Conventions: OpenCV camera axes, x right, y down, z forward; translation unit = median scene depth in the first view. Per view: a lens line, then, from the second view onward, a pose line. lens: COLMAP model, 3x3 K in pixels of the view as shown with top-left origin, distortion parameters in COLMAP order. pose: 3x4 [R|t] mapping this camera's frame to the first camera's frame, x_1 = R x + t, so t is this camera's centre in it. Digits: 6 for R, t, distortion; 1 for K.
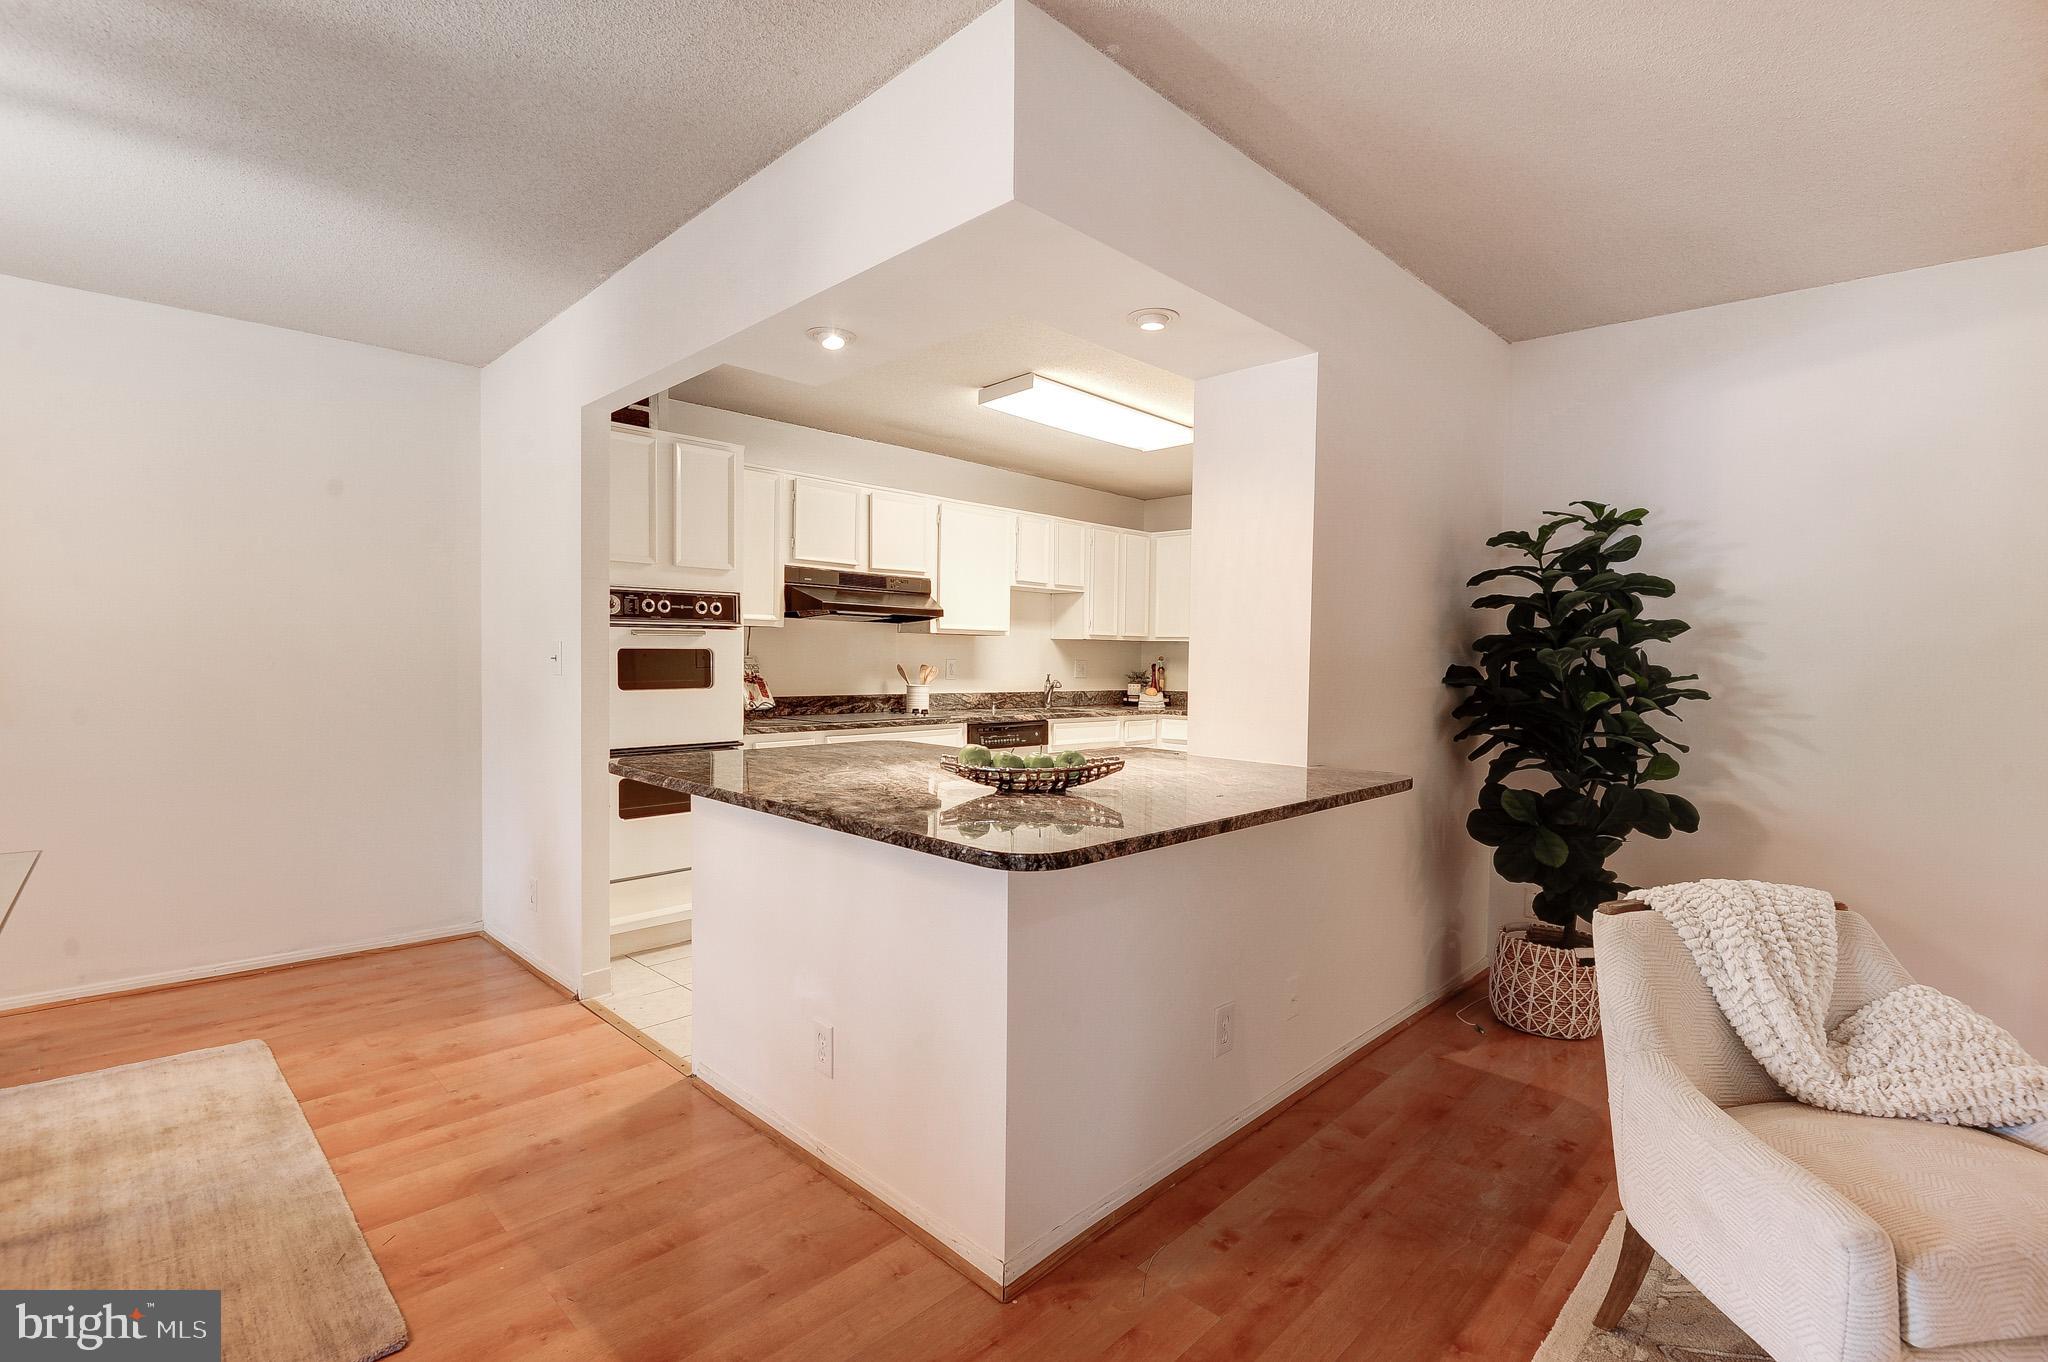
lens RADIAL K [[954.6, 0, 1034.3], [0, 954.6, 677.0], [0, 0, 1]] dist [-0.022270, -0.006246]
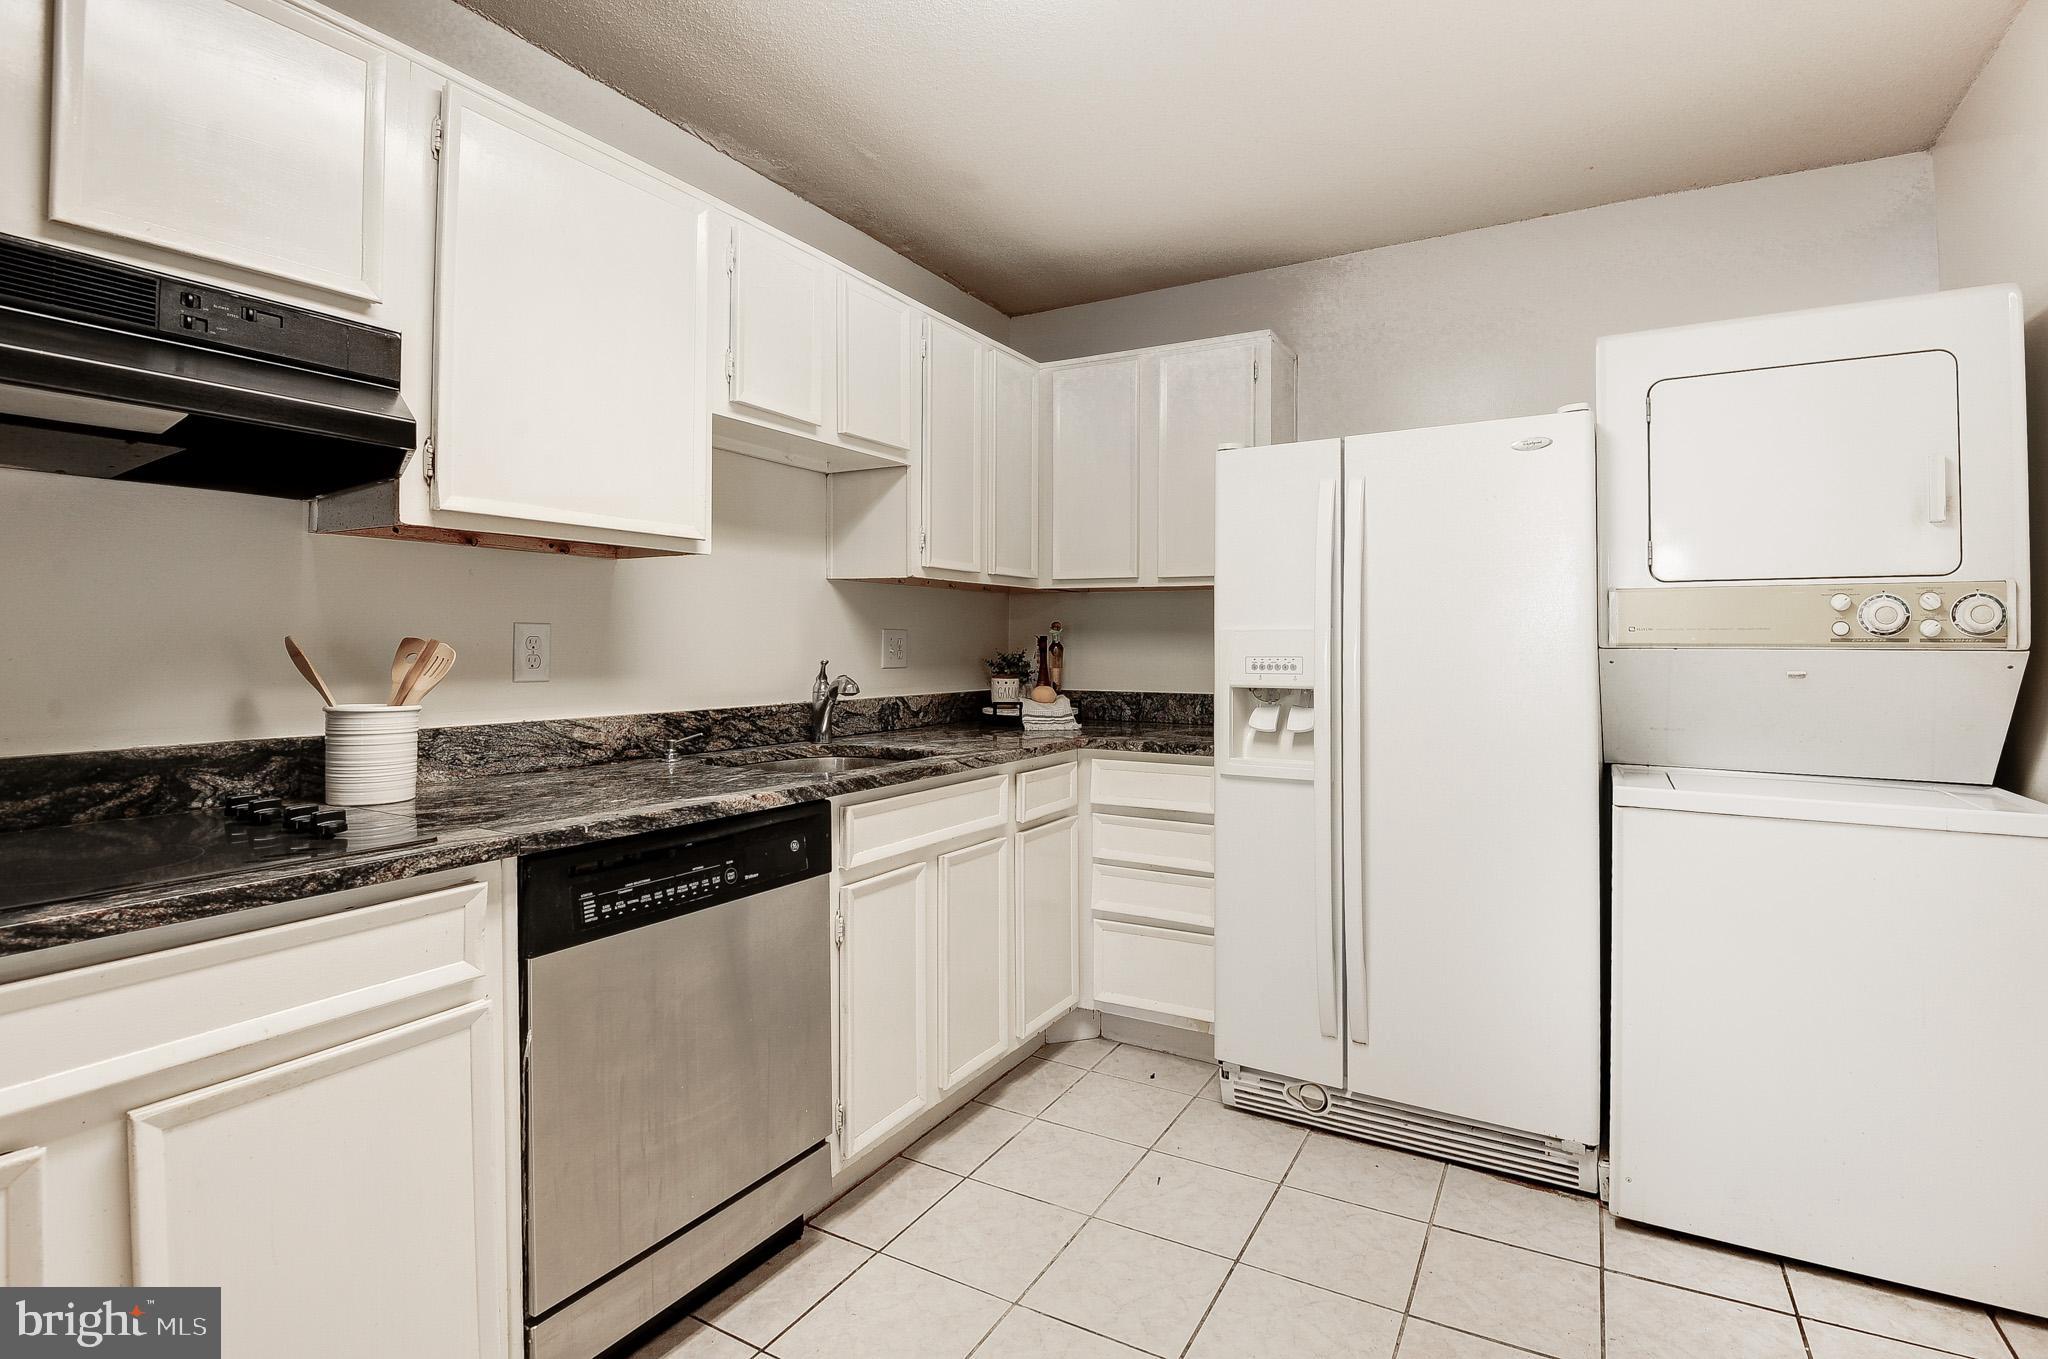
lens RADIAL K [[954.6, 0, 1060.9], [0, 954.6, 636.4], [0, 0, 1]] dist [-0.022270, -0.006246]
pose [[0.964562, -0.007819, 0.263739, 0.007634], [0.014015, 0.999668, -0.021620, -0.005088], [-0.263483, 0.024550, 0.964352, 0.853276]]
